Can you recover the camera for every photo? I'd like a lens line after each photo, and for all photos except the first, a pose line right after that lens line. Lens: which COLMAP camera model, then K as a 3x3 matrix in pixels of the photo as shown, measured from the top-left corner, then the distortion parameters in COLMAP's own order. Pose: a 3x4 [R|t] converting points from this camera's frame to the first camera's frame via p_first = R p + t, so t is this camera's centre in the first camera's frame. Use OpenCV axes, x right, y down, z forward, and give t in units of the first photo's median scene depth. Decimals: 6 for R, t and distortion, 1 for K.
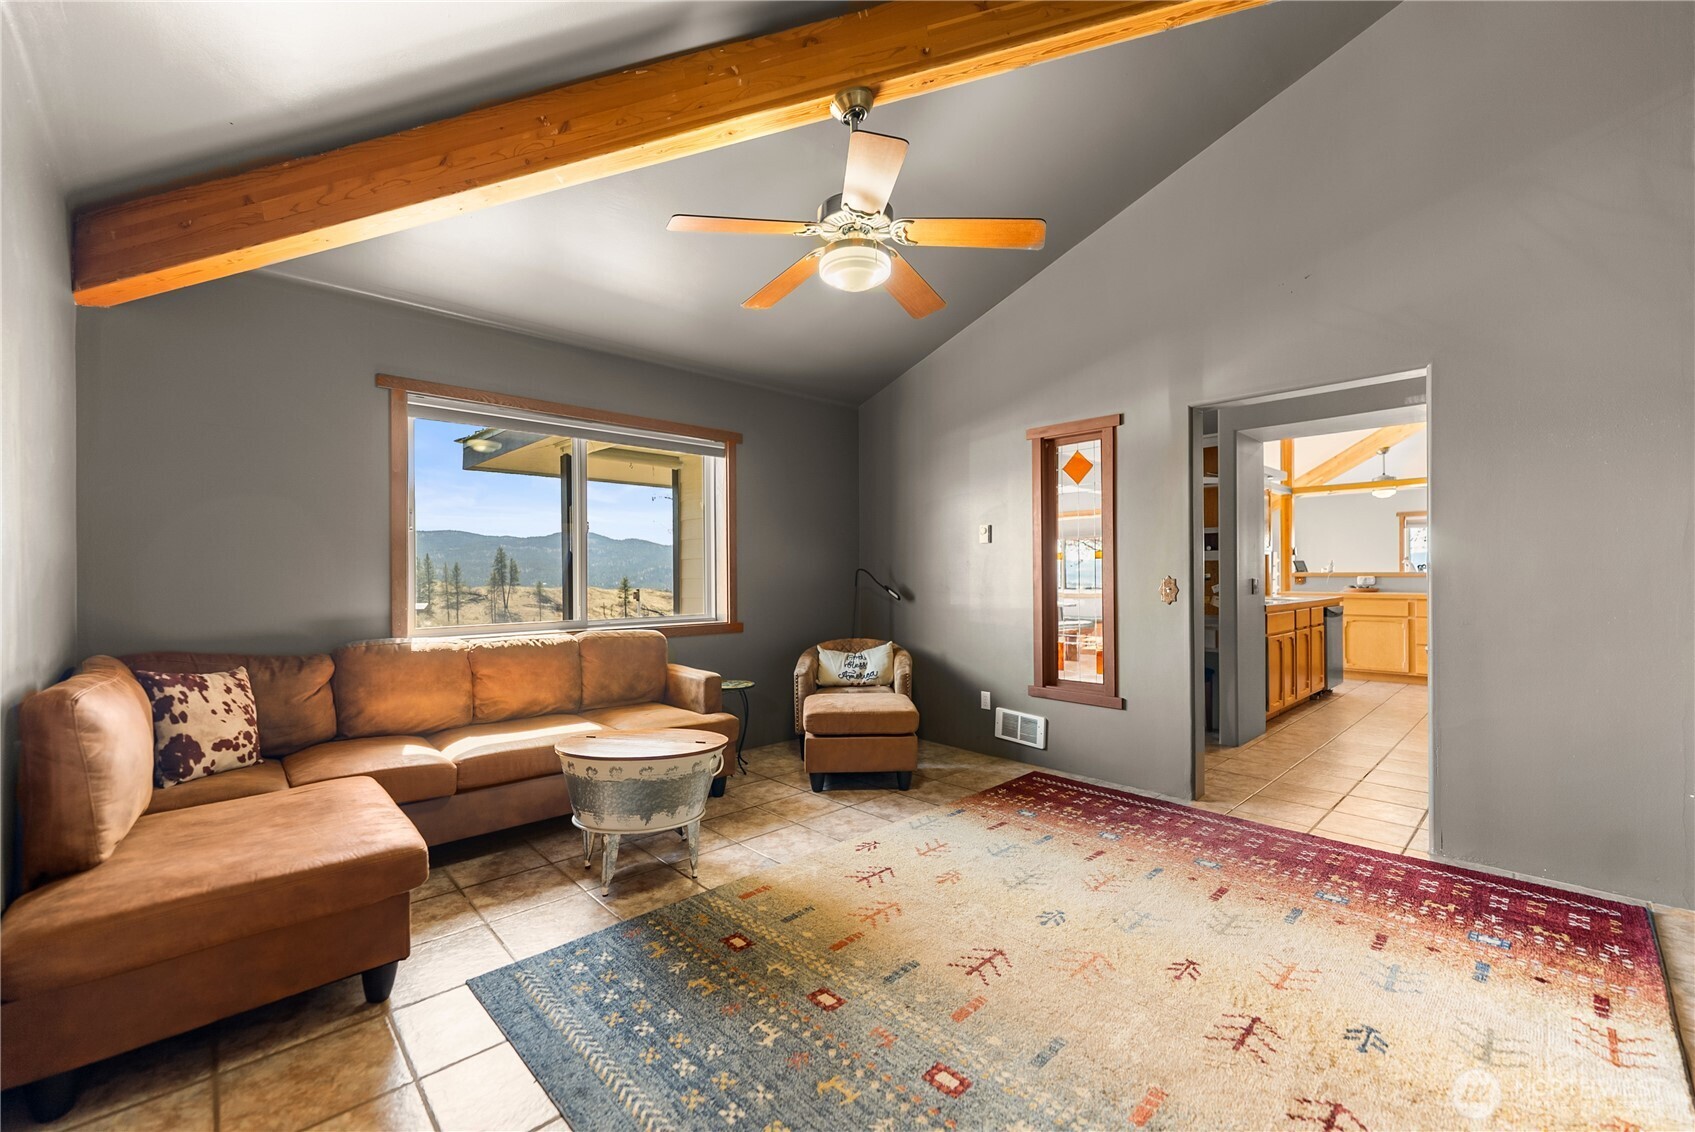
lens RADIAL K [[683.9, 0, 852.4], [0, 683.9, 572.5], [0, 0, 1]] dist [0.002452, -0.001334]
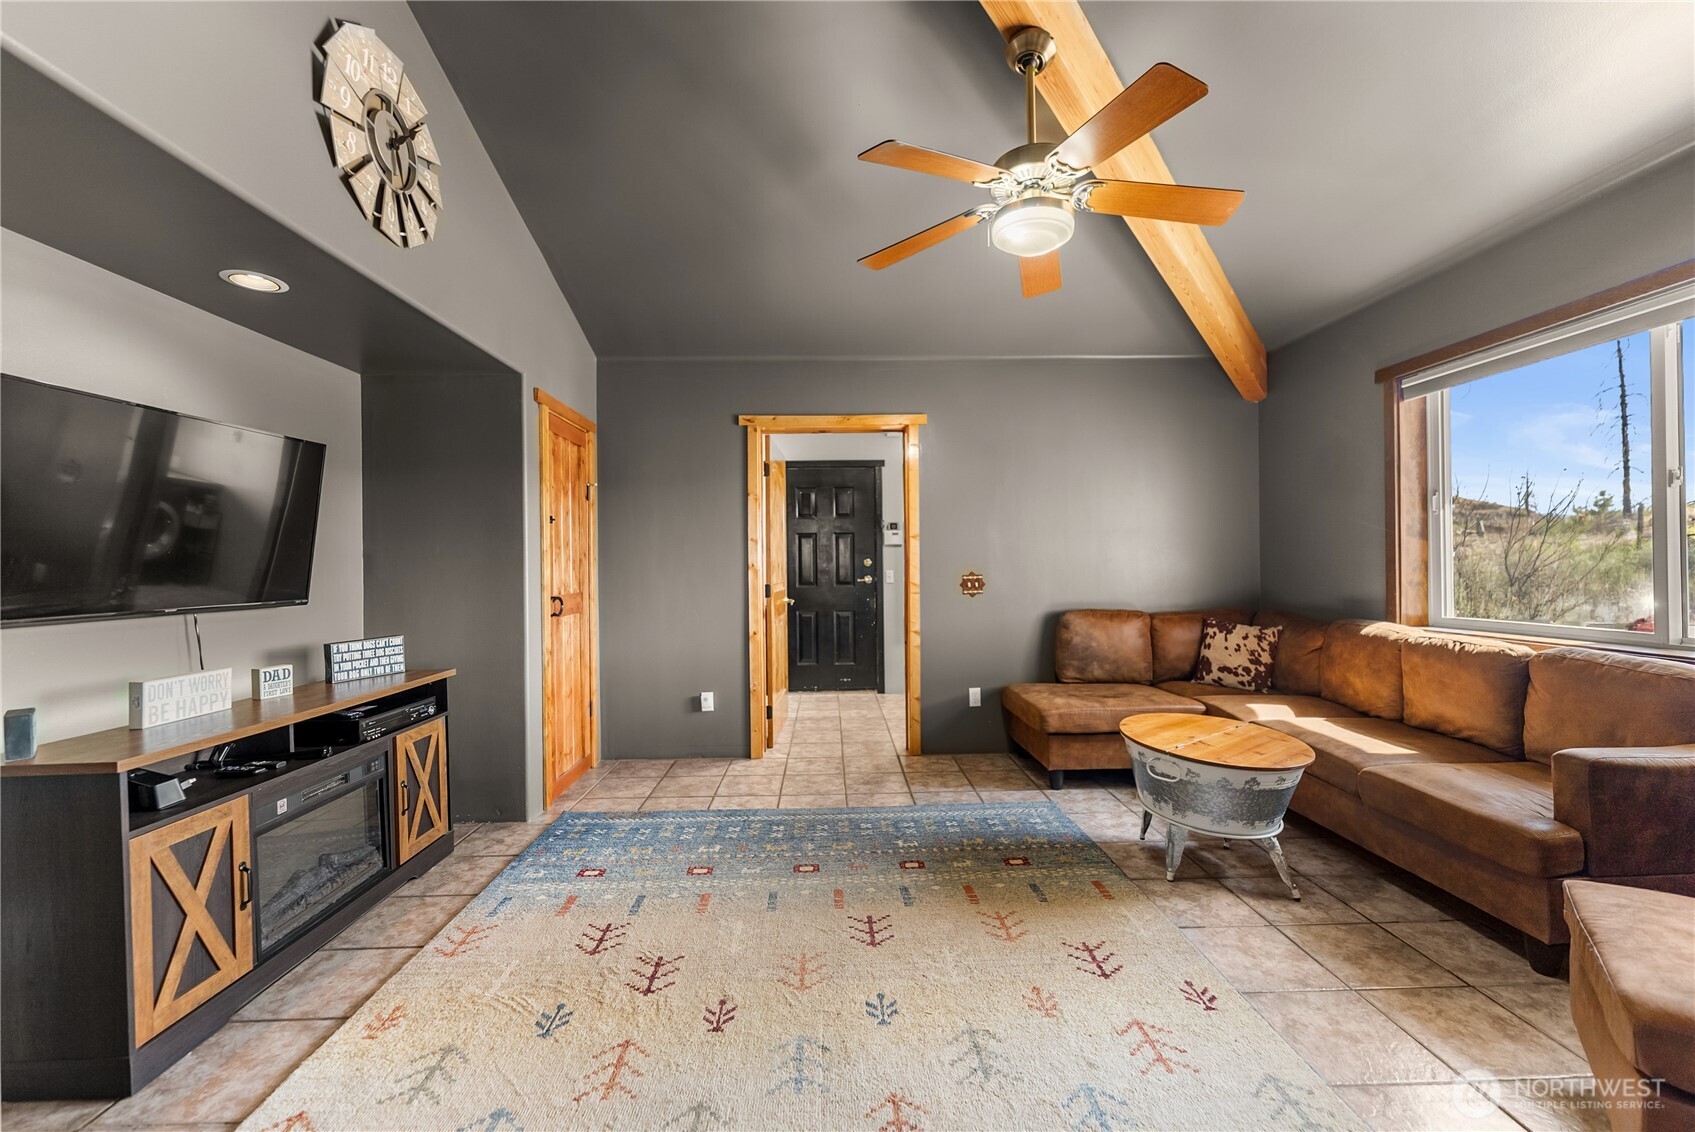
lens RADIAL K [[683.9, 0, 845.8], [0, 683.9, 566.4], [0, 0, 1]] dist [0.002452, -0.001334]
pose [[-0.666791, 0.014526, -0.745103, 0.868809], [0.017827, 0.999835, 0.003538, -0.008014], [0.745031, -0.010924, -0.666940, 1.449685]]
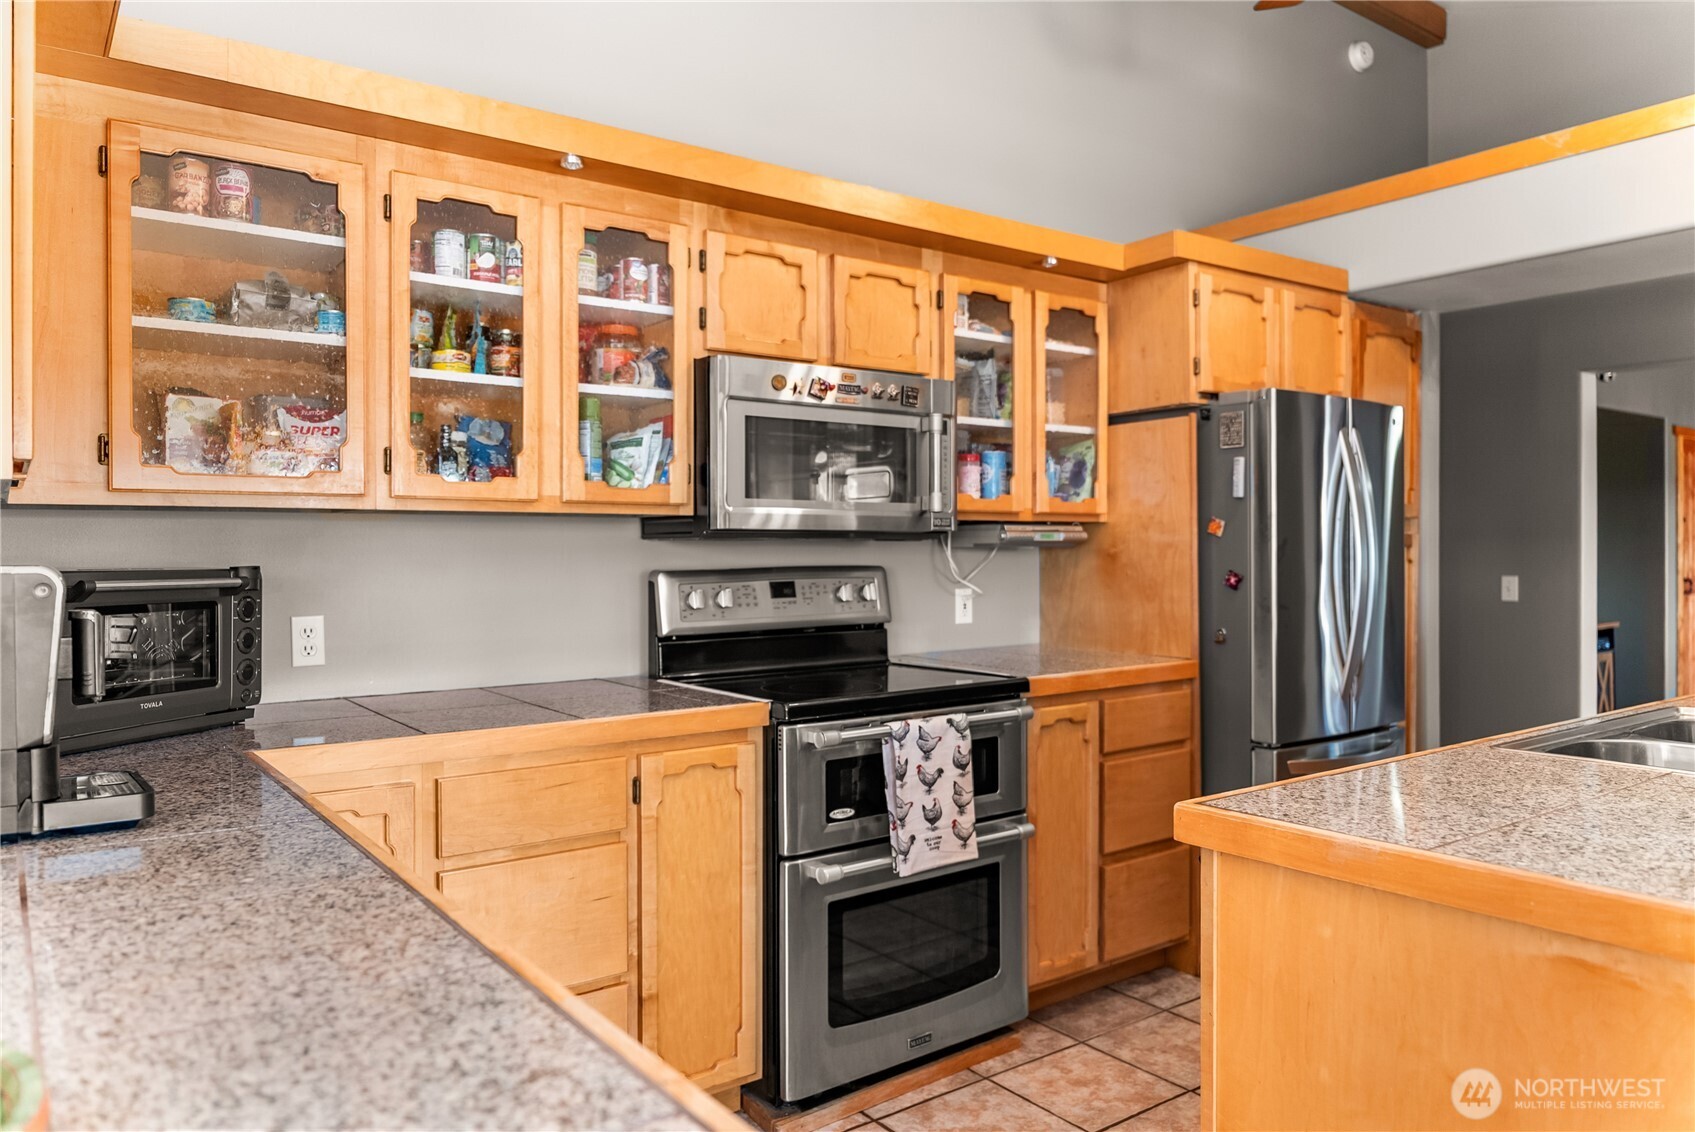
lens RADIAL K [[1147.3, 0, 850.5], [0, 1147.3, 551.7], [0, 0, 1]] dist [-0.004629, -0.013864]
pose [[-0.991991, 0.008603, 0.126014, 2.093181], [0.008704, 0.999962, 0.000251, -0.045343], [-0.126007, 0.001346, -0.992028, 3.439044]]
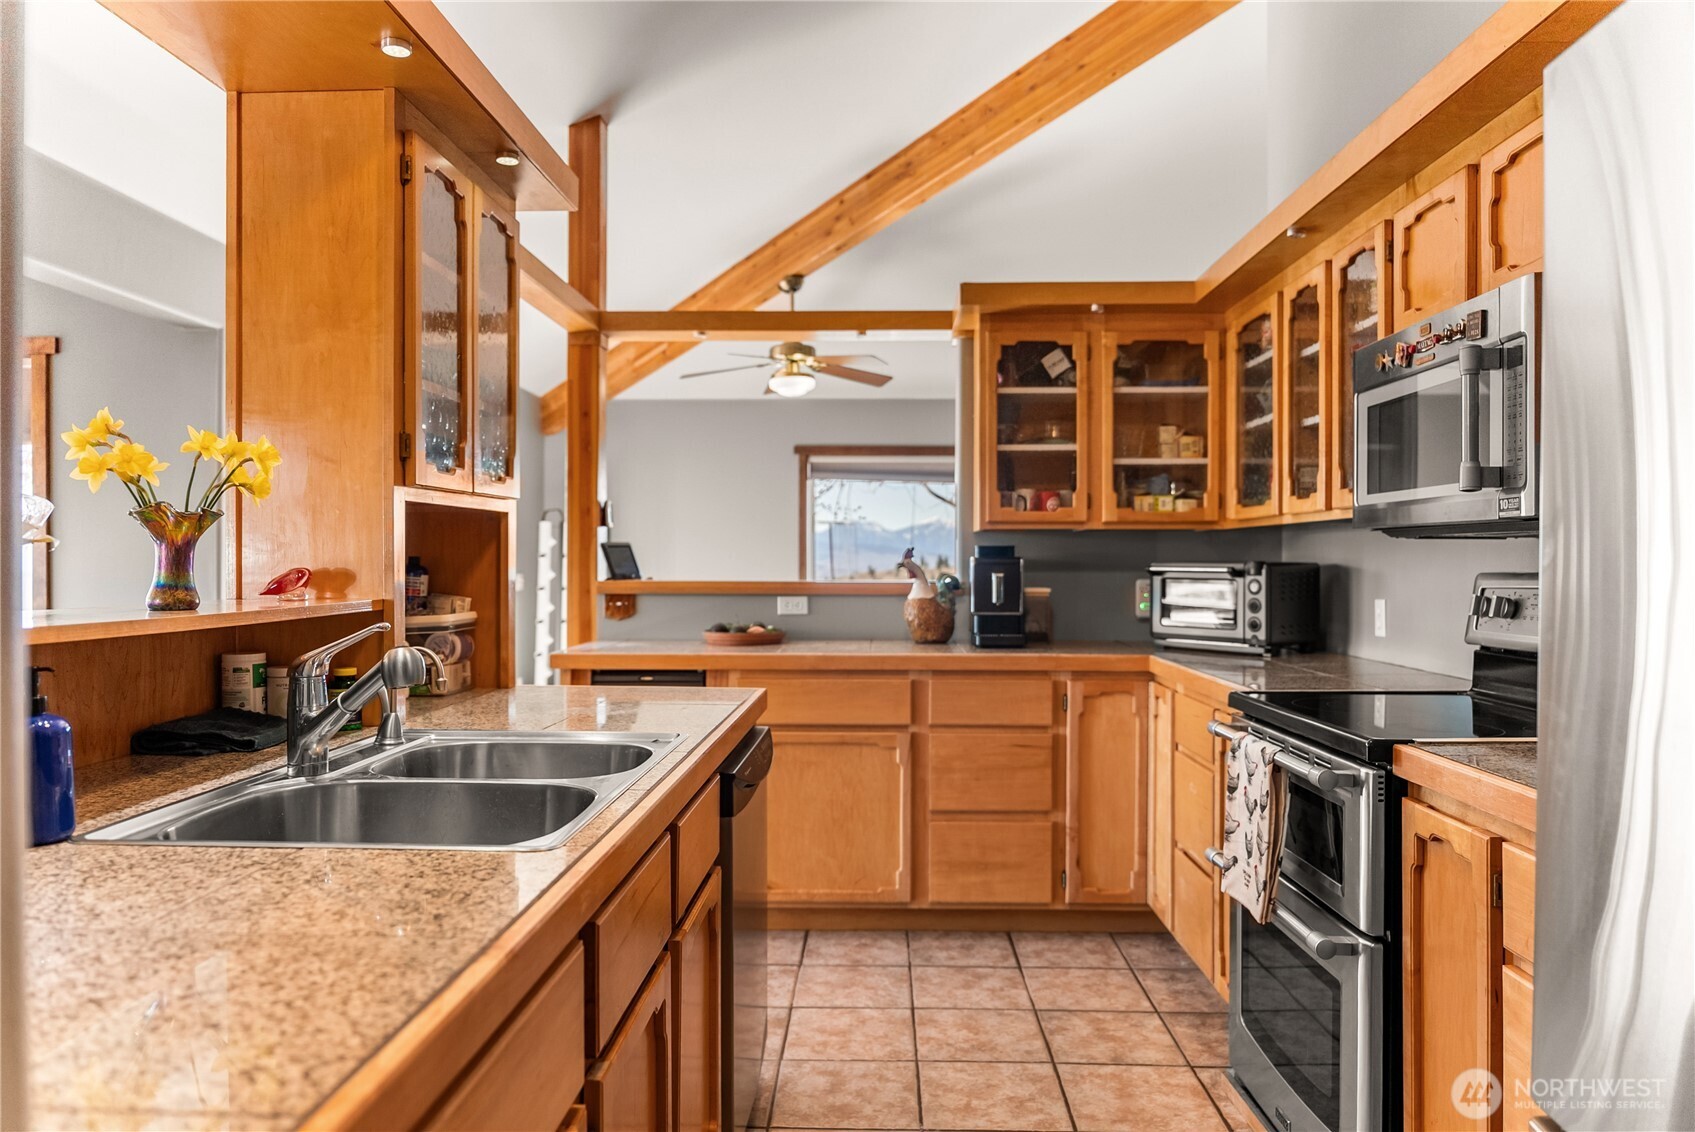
lens RADIAL K [[1147.3, 0, 843.6], [0, 1147.3, 567.5], [0, 0, 1]] dist [-0.004629, -0.013864]
pose [[0.715600, 0.003314, 0.698502, 1.238893], [-0.007928, 0.999963, 0.003378, -0.030282], [-0.698465, -0.007955, 0.715600, 1.901638]]
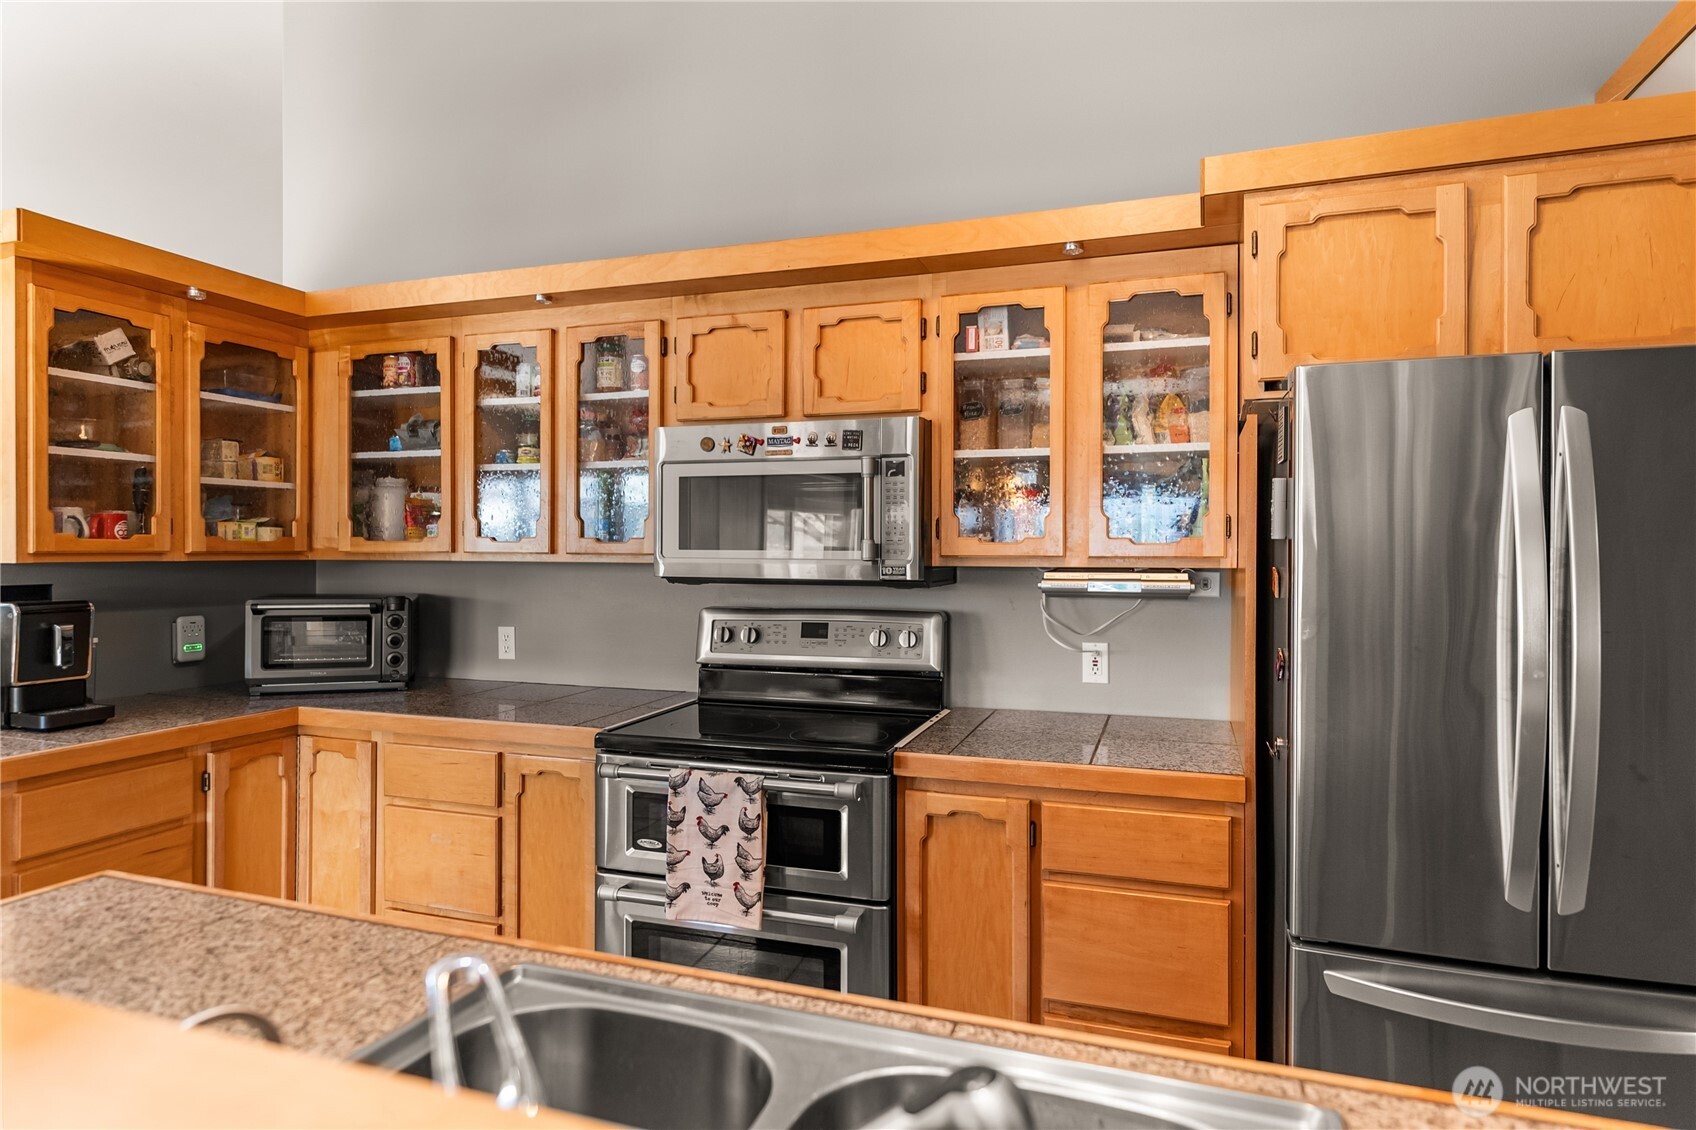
lens RADIAL K [[965.7, 0, 839.2], [0, 965.7, 553.6], [0, 0, 1]] dist [0.000391, -0.001342]
pose [[-0.455637, 0.001229, 0.890165, 1.287806], [-0.003242, 0.999990, -0.003040, -0.091615], [-0.890160, -0.004271, -0.455629, 2.662053]]
